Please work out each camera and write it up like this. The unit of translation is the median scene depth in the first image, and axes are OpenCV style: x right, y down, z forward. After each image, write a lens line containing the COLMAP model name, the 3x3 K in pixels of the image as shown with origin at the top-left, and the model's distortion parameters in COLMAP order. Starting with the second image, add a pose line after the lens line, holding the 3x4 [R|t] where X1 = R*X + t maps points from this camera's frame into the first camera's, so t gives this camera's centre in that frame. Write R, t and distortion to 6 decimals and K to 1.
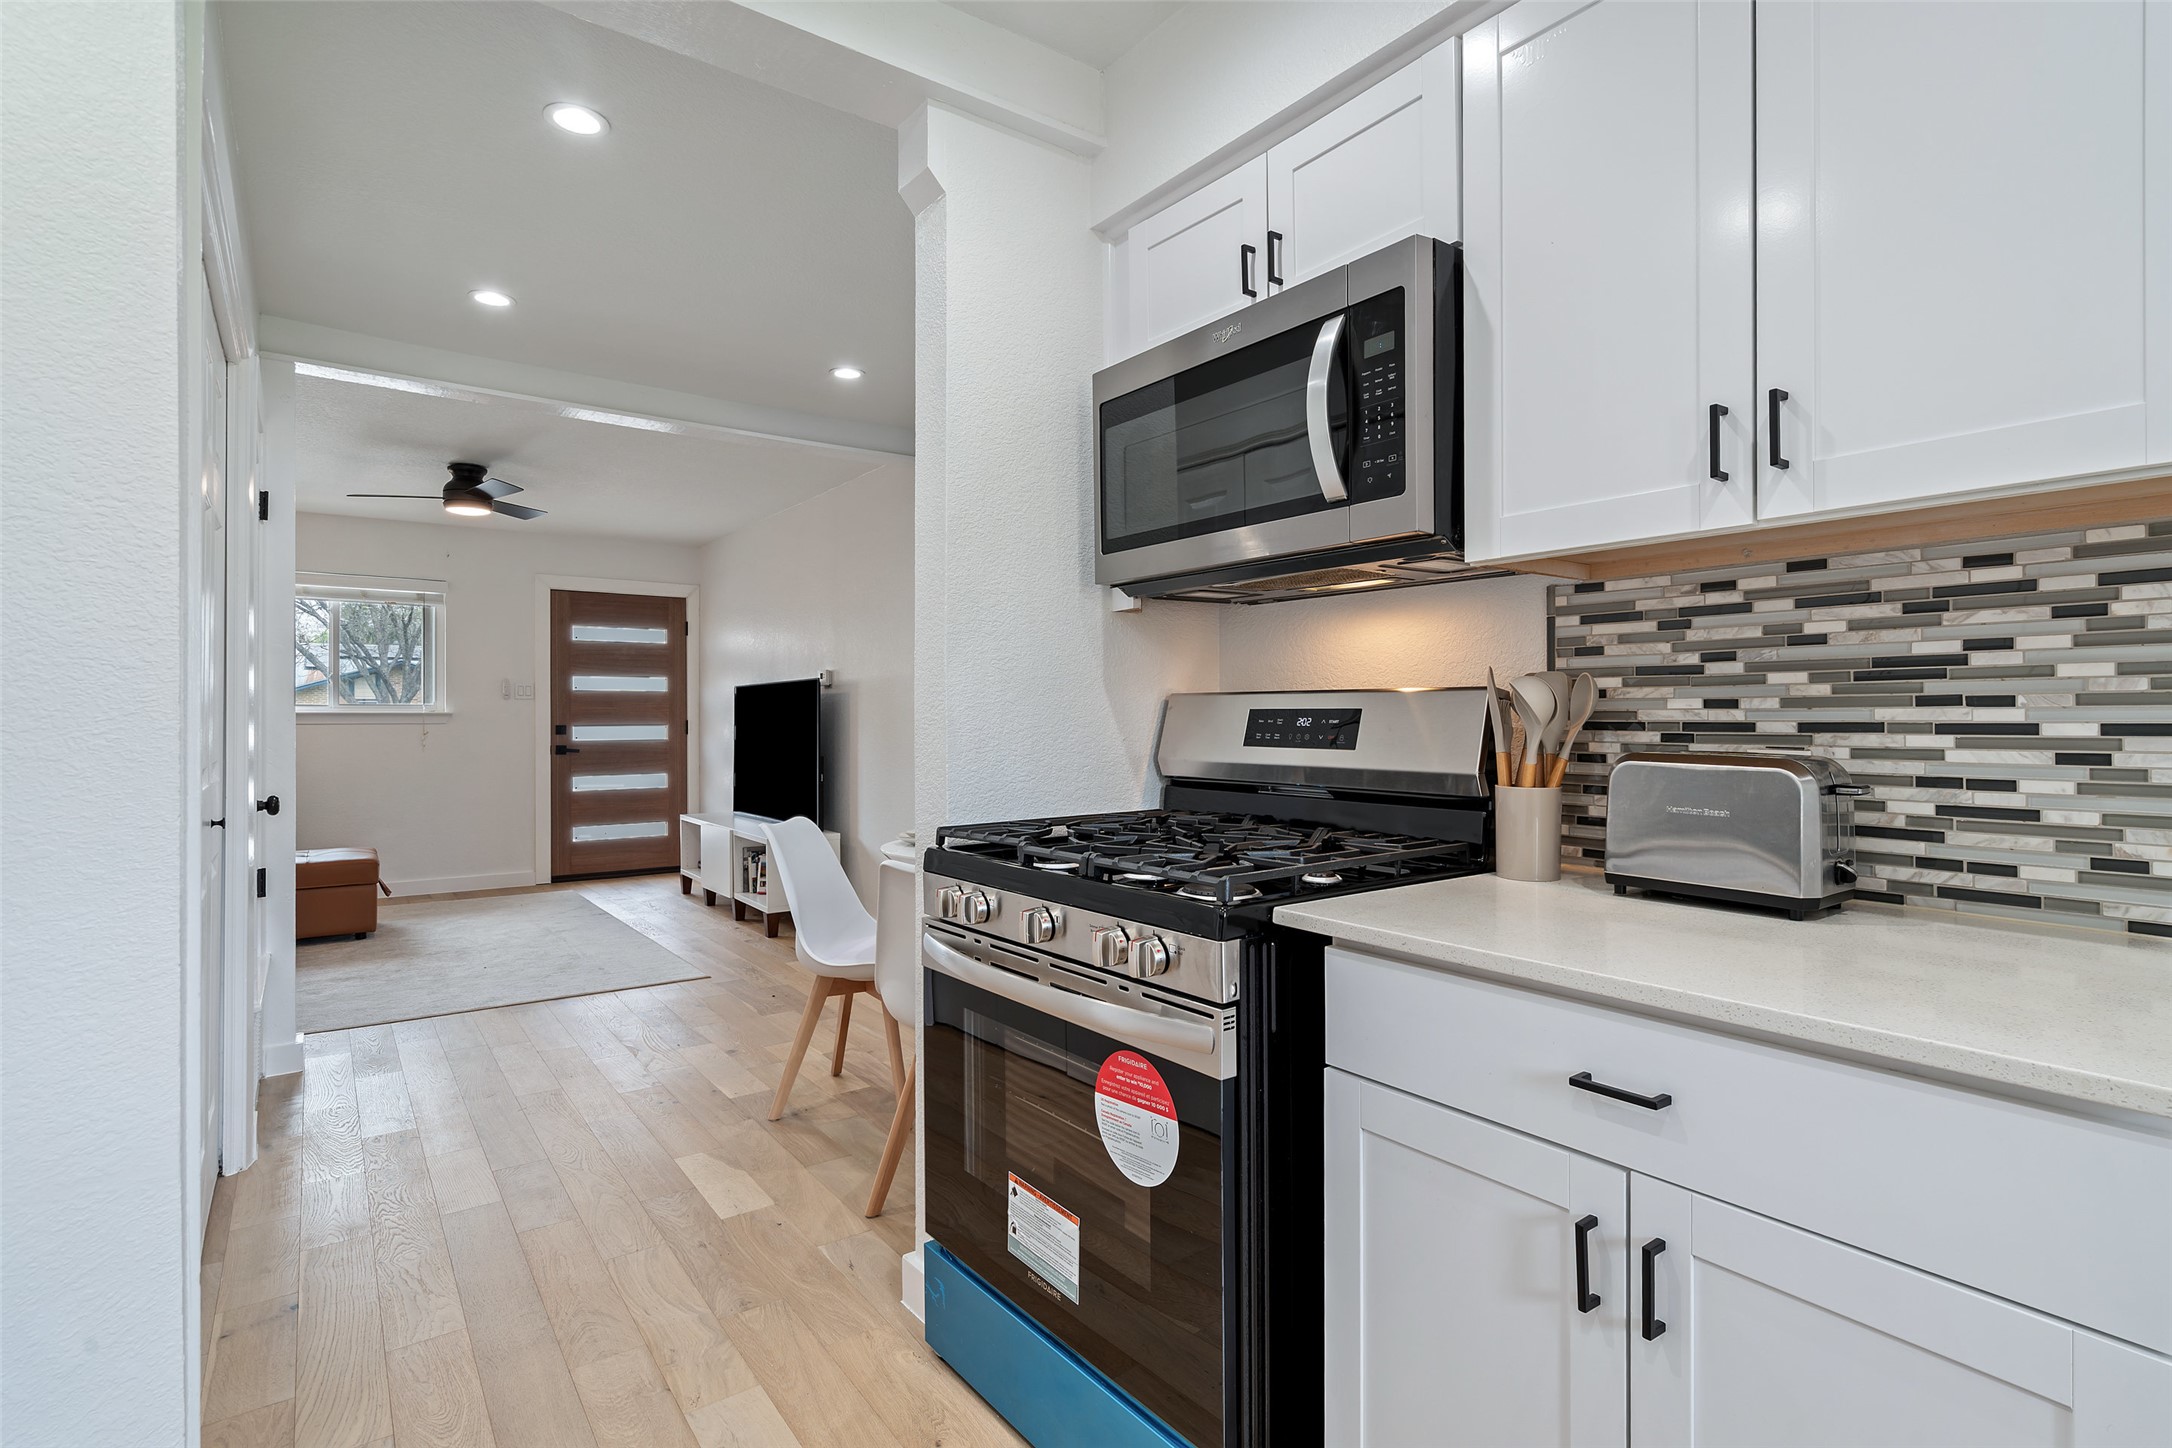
lens RADIAL K [[1077.2, 0, 1098.5], [0, 1077.2, 689.4], [0, 0, 1]] dist [0.008603, 0.001330]
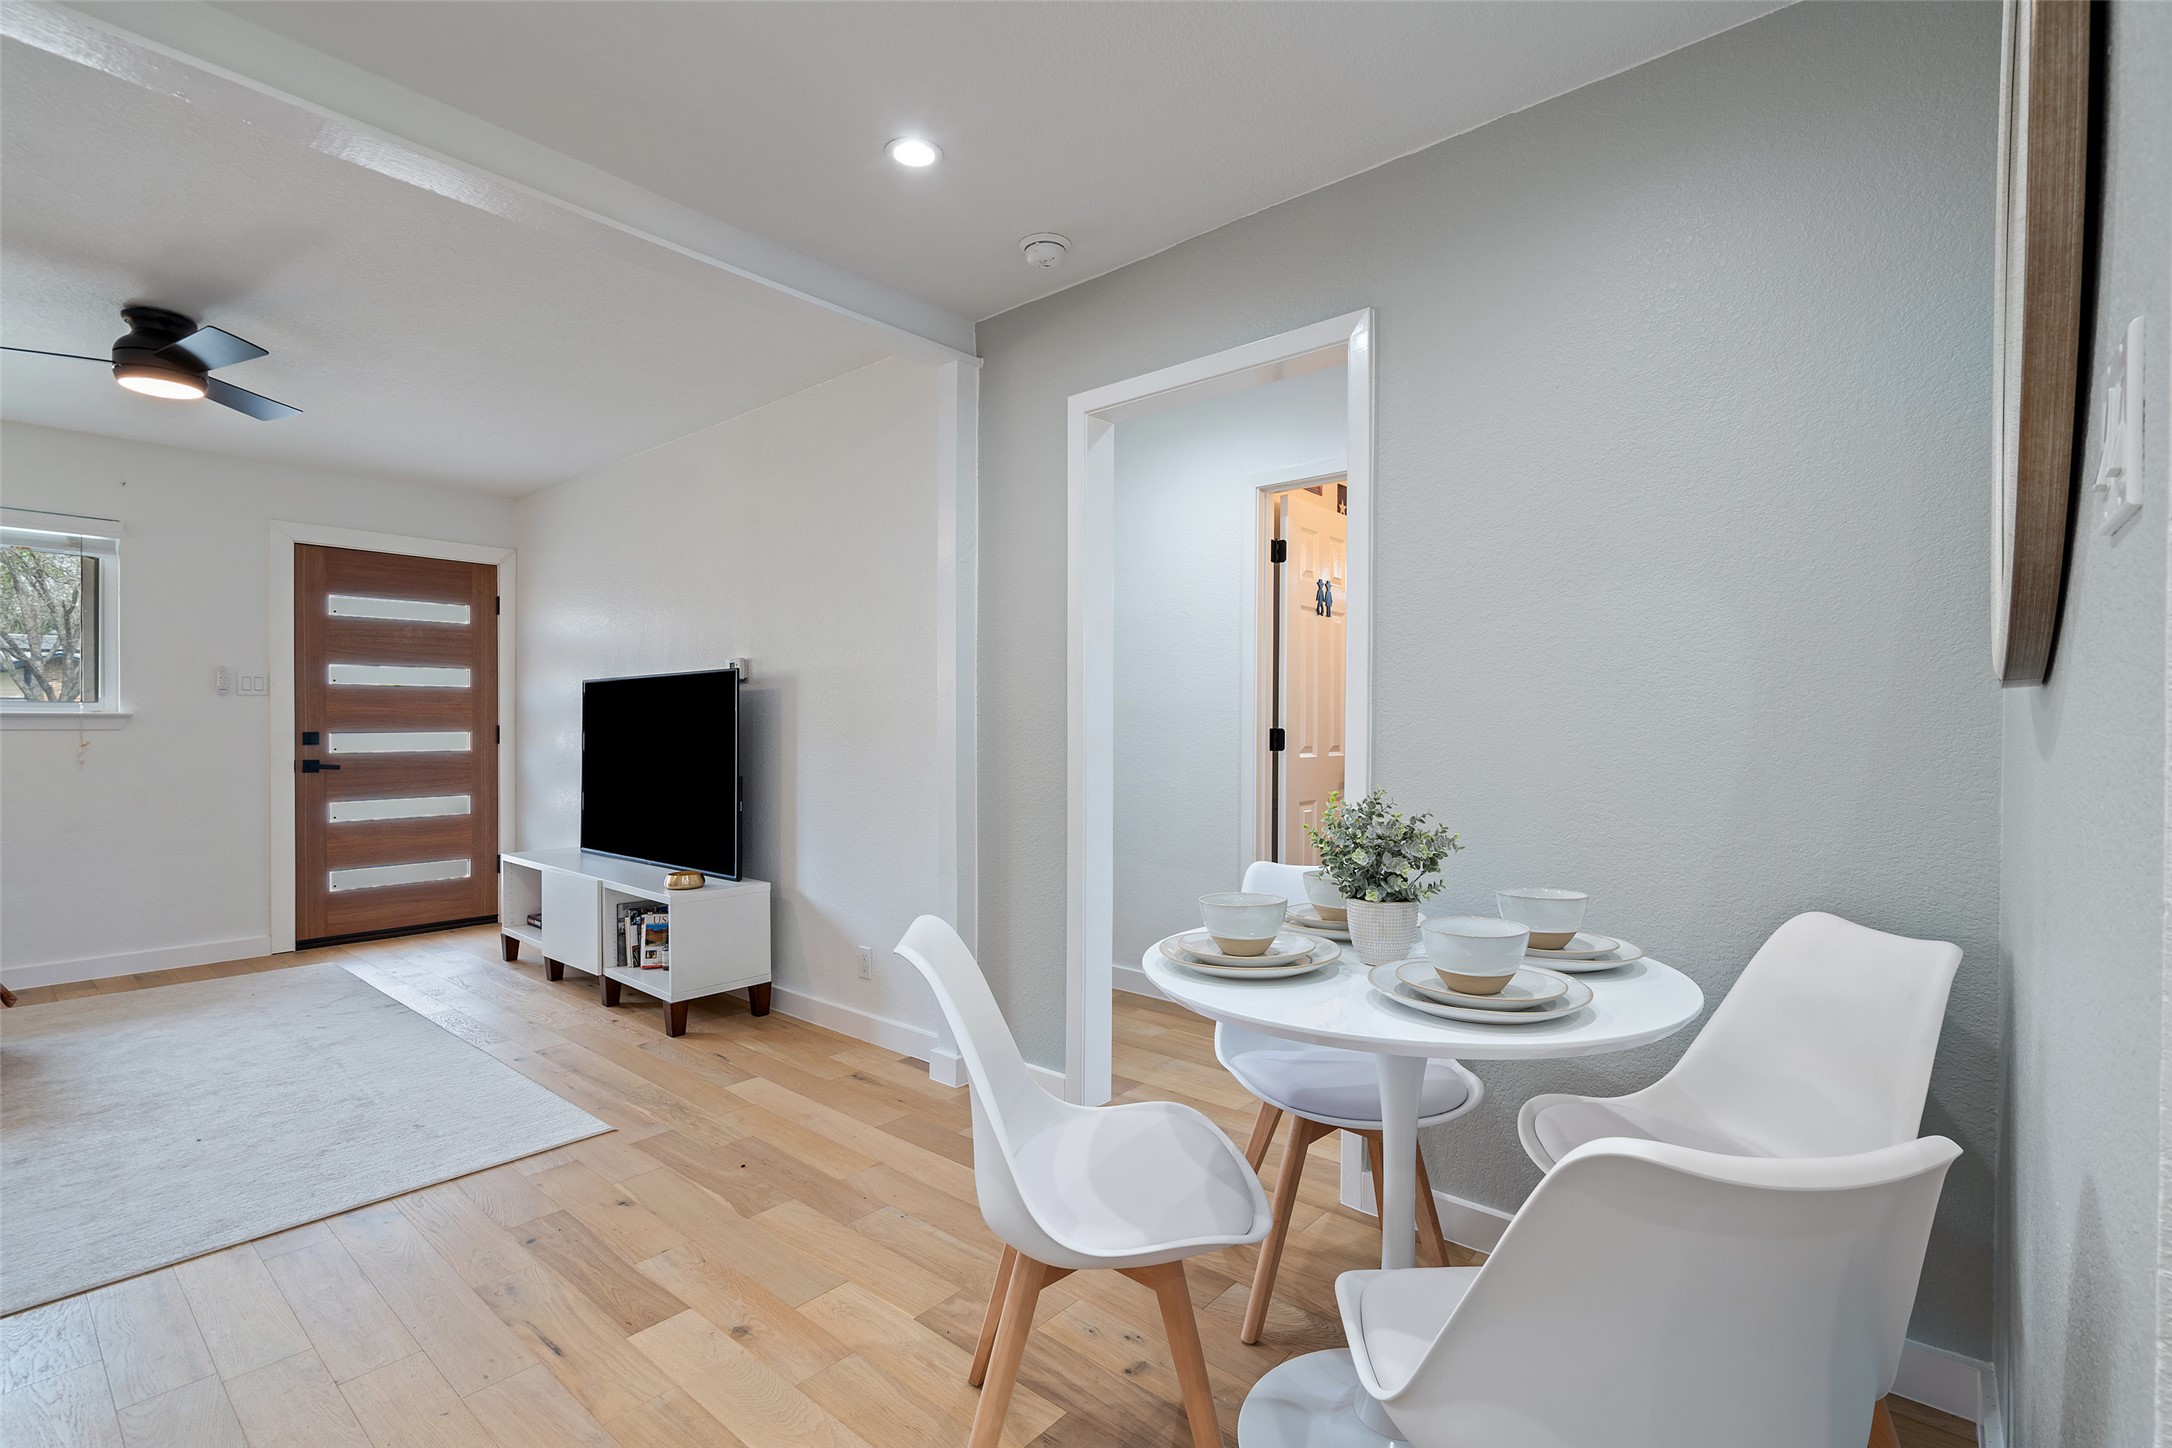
lens RADIAL K [[985.9, 0, 1093.5], [0, 985.9, 712.7], [0, 0, 1]] dist [0.001481, -0.000106]
pose [[0.972878, 0.006980, 0.231212, -0.180132], [-0.010337, 0.999858, 0.013312, 0.007842], [-0.231086, -0.015341, 0.972812, 0.301737]]
